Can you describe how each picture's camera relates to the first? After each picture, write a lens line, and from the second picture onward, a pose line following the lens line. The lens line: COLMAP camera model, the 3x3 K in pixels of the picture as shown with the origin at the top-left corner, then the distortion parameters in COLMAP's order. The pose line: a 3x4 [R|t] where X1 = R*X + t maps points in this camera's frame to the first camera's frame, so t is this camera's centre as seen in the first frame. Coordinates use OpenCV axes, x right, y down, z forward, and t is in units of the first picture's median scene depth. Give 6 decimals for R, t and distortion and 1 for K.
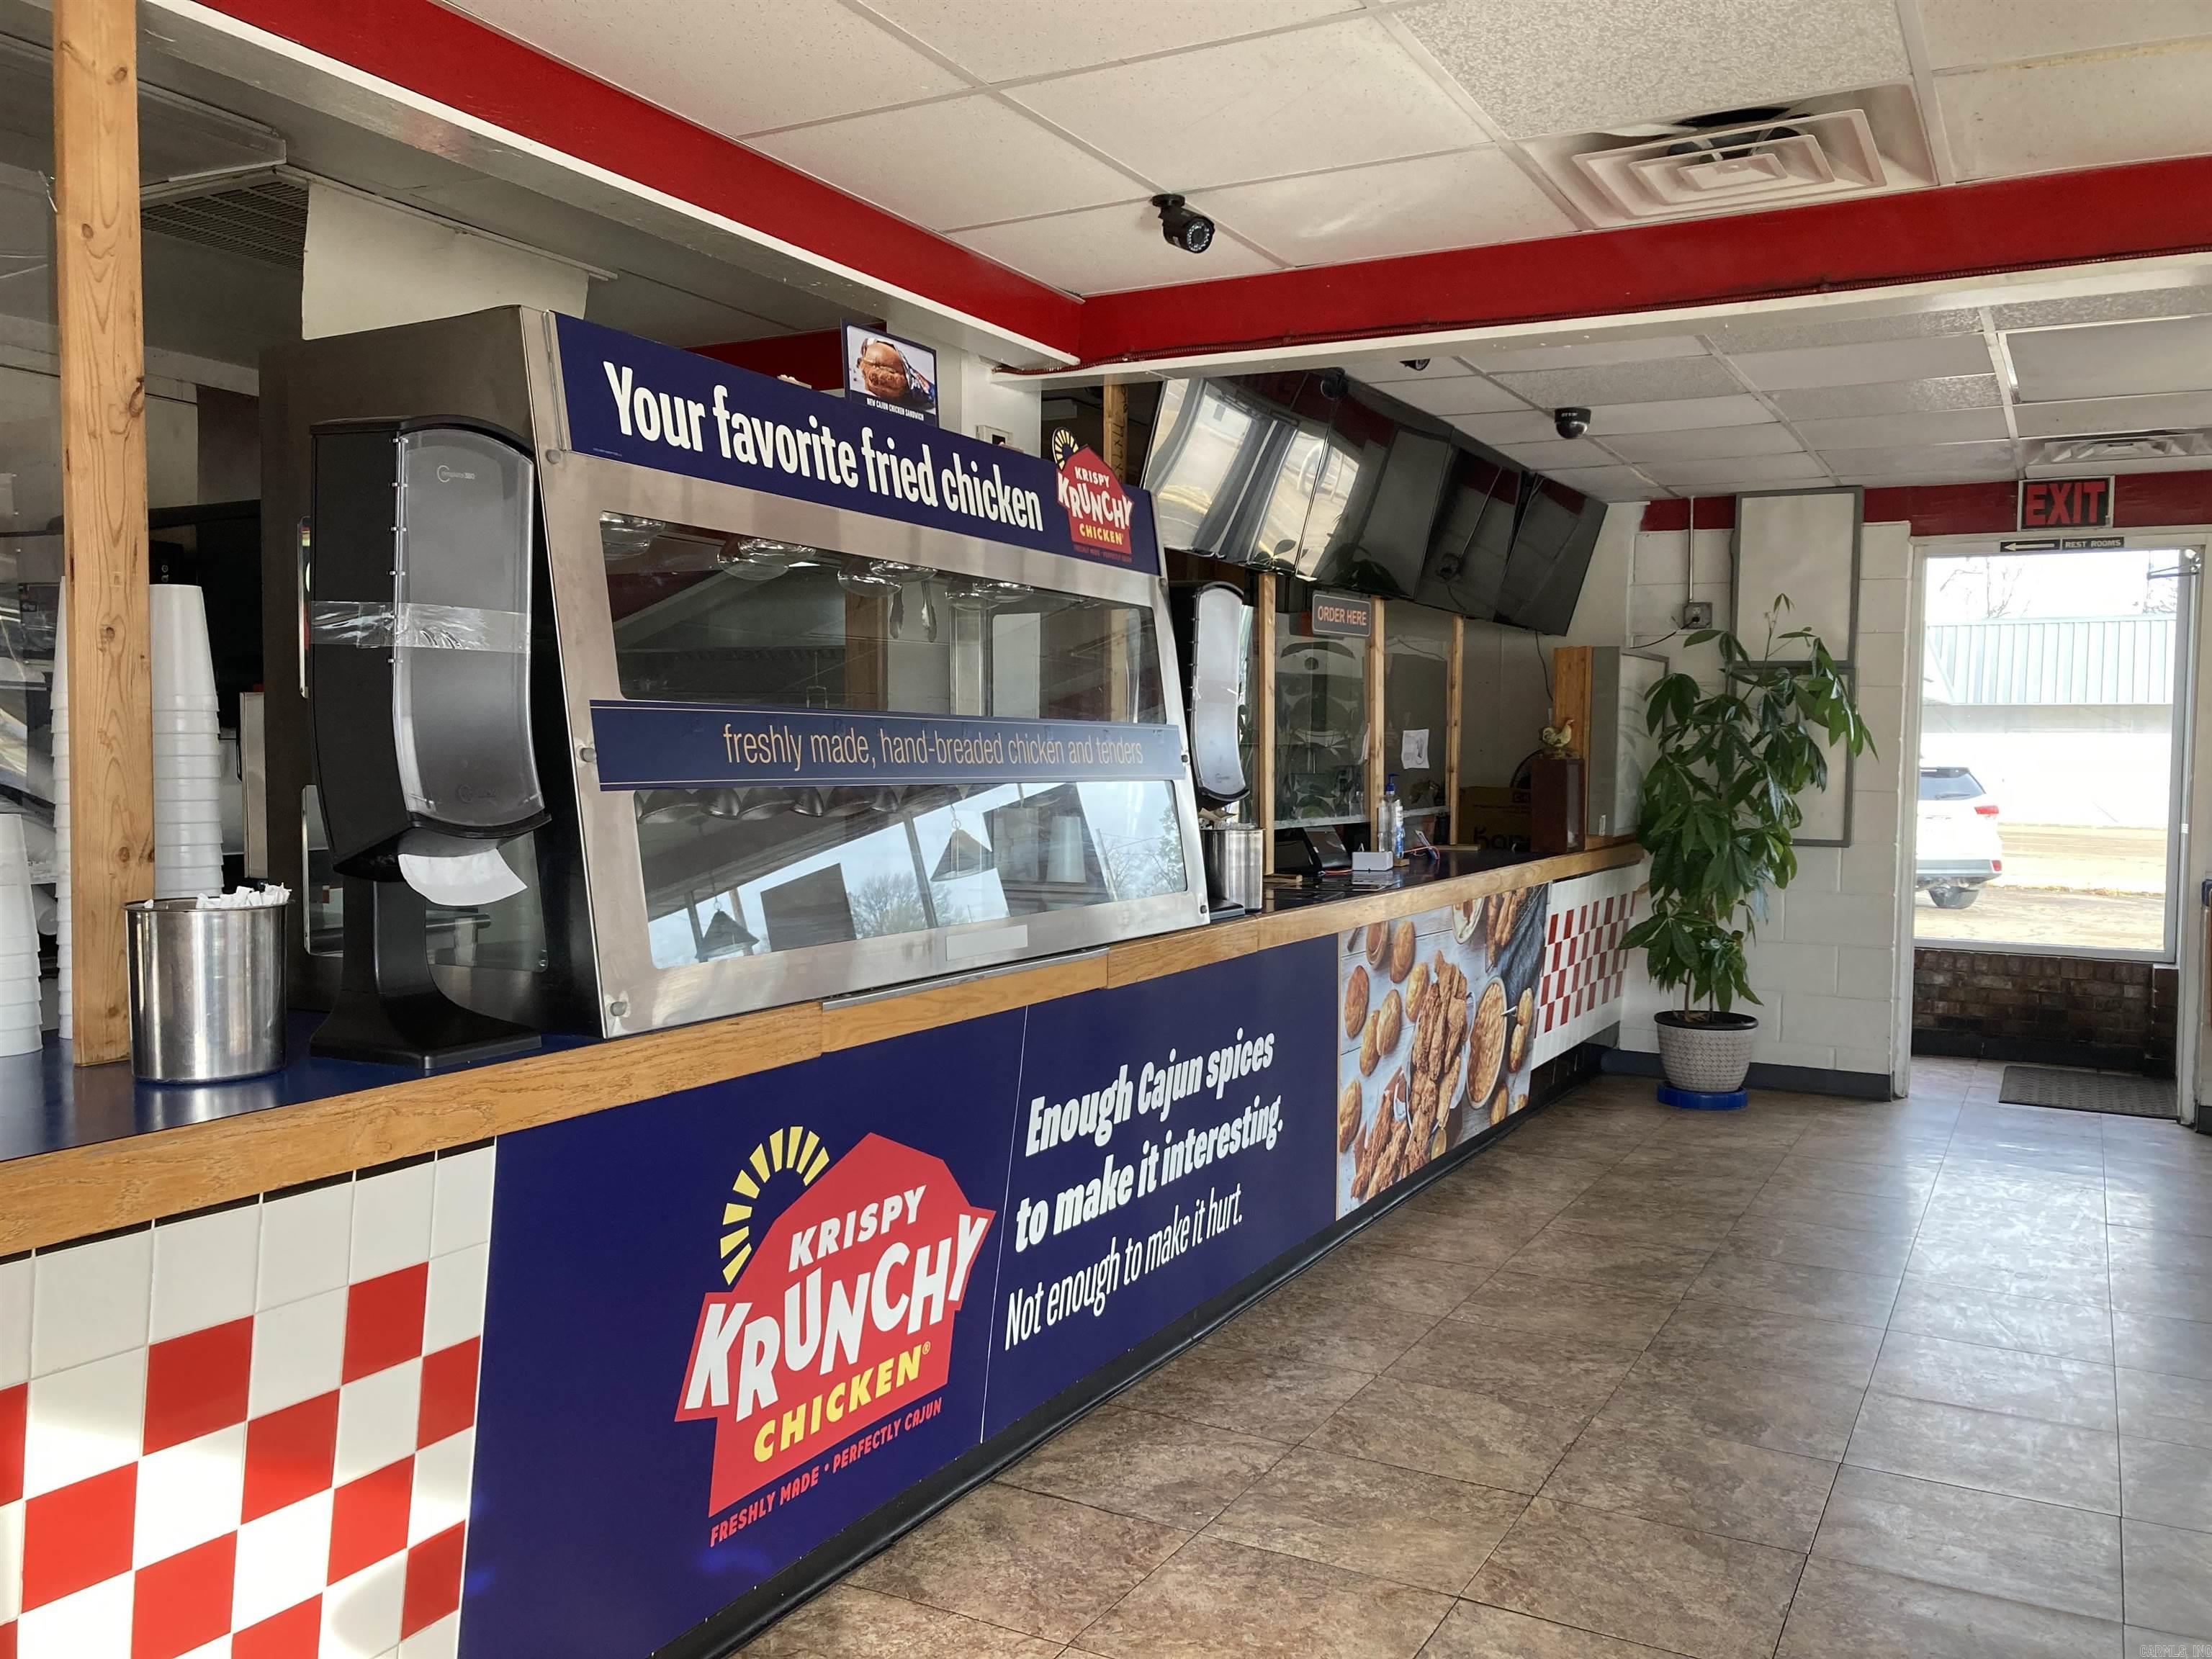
lens RADIAL K [[1821.1, 0, 1098.1], [0, 1821.1, 835.4], [0, 0, 1]] dist [0.046768, -0.026849]
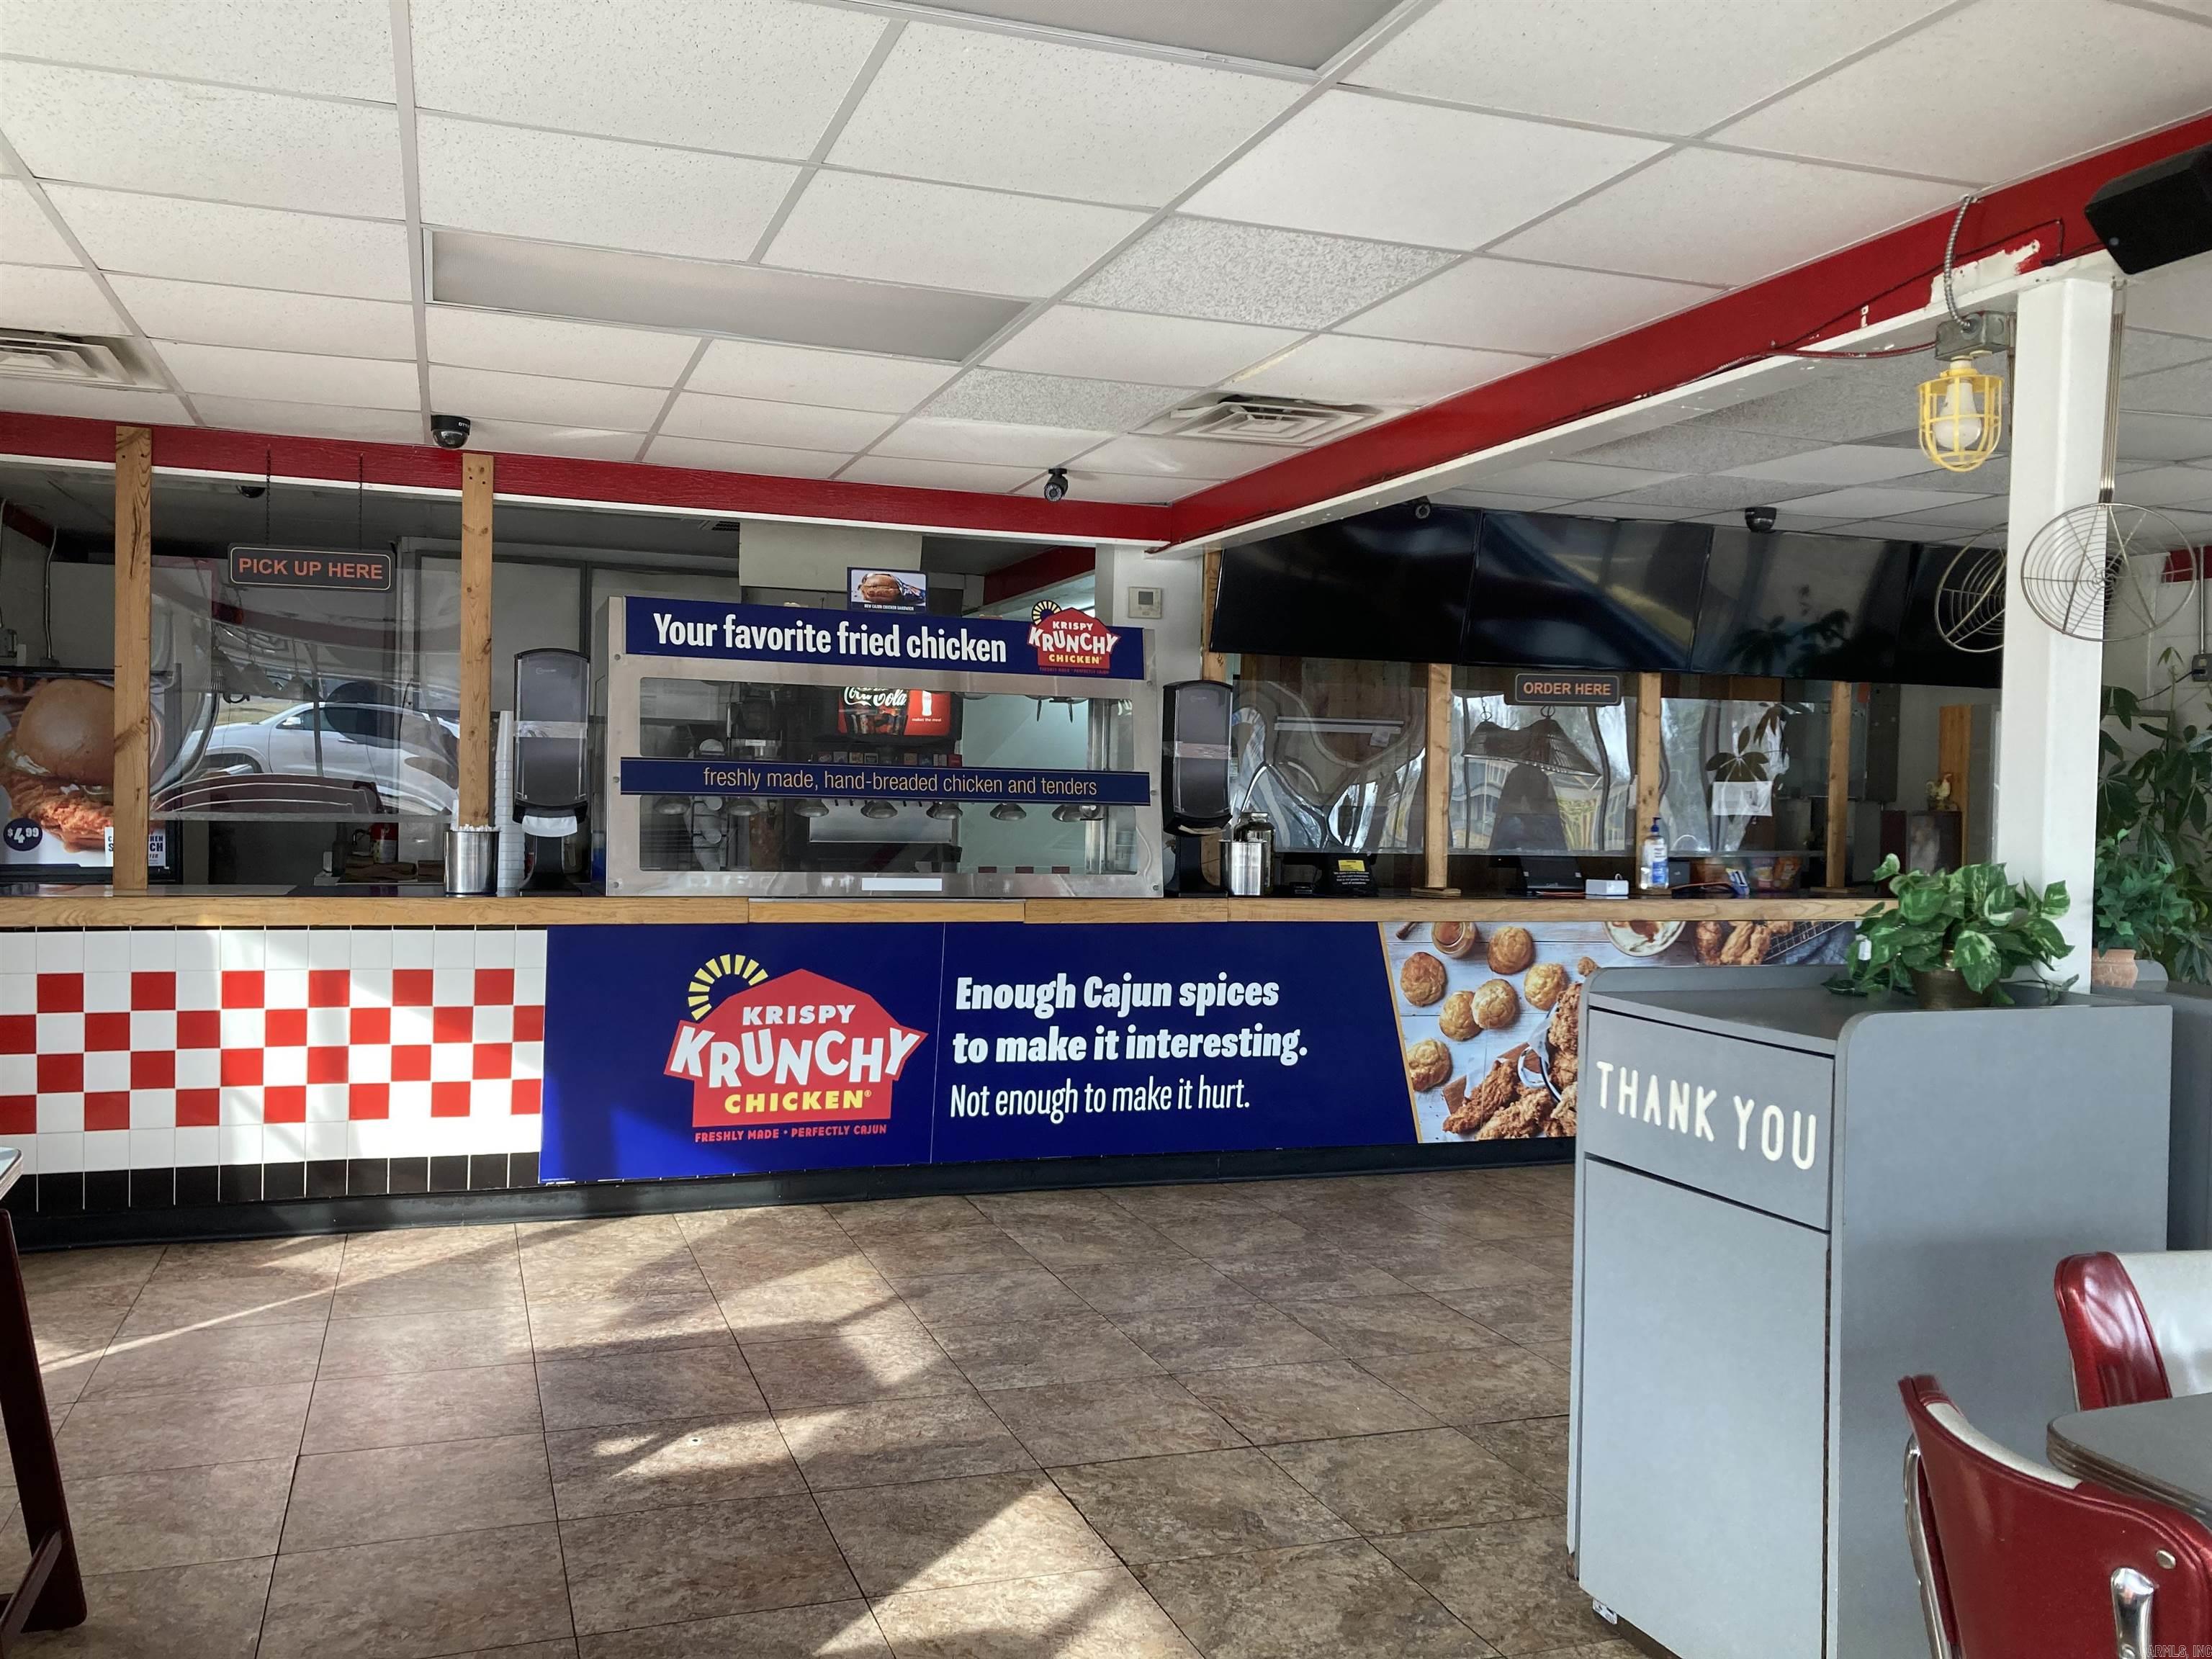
lens RADIAL K [[1821.1, 0, 1109.1], [0, 1821.1, 829.6], [0, 0, 1]] dist [0.046768, -0.026849]
pose [[0.737519, 0.020097, -0.675027, 1.429007], [-0.046986, 0.998662, -0.021602, 0.033793], [0.673690, 0.047649, 0.737477, -0.264655]]
